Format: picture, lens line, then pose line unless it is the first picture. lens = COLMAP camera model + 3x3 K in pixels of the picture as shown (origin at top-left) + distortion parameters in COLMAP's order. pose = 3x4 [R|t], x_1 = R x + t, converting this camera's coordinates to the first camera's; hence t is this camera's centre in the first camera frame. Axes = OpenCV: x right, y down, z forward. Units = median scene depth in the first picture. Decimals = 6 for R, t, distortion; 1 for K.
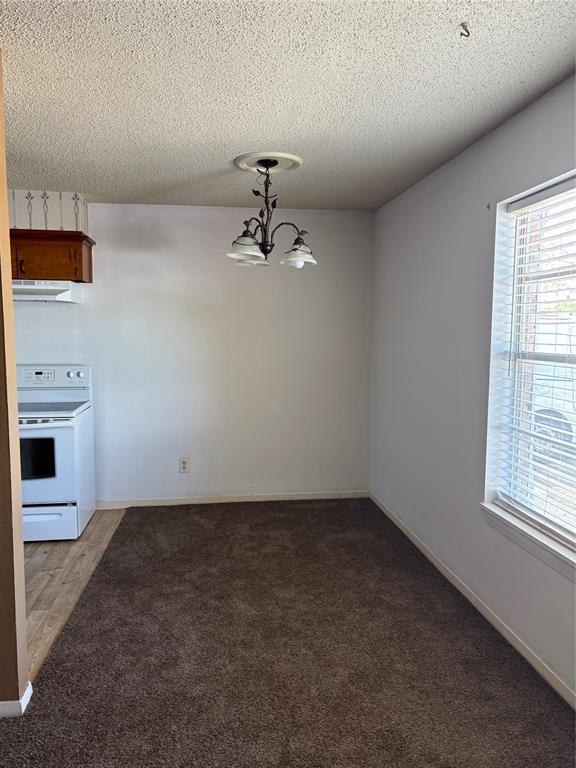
lens RADIAL K [[583.7, 0, 291.7], [0, 583.7, 386.7], [0, 0, 1]] dist [0.036849, -0.040961]
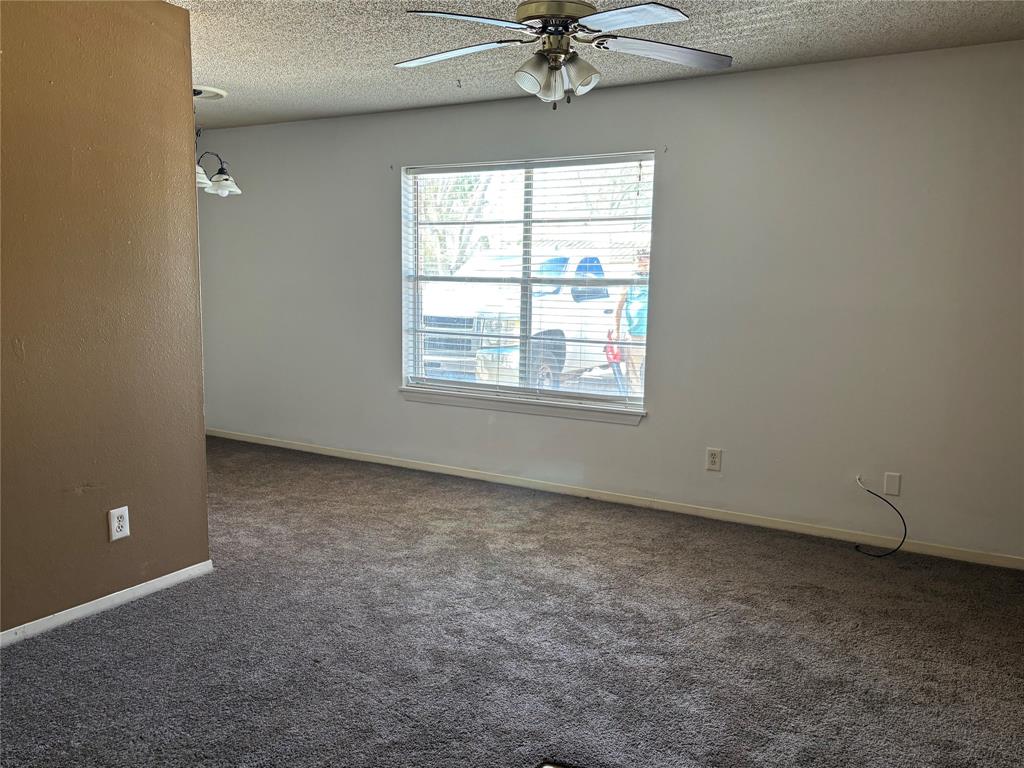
lens RADIAL K [[838.2, 0, 514.6], [0, 838.2, 385.5], [0, 0, 1]] dist [0.114354, 0.004702]
pose [[0.623464, -0.102785, 0.775066, -0.892971], [0.062367, 0.994700, 0.081744, 0.044234], [-0.779360, -0.002626, 0.626571, -0.379210]]
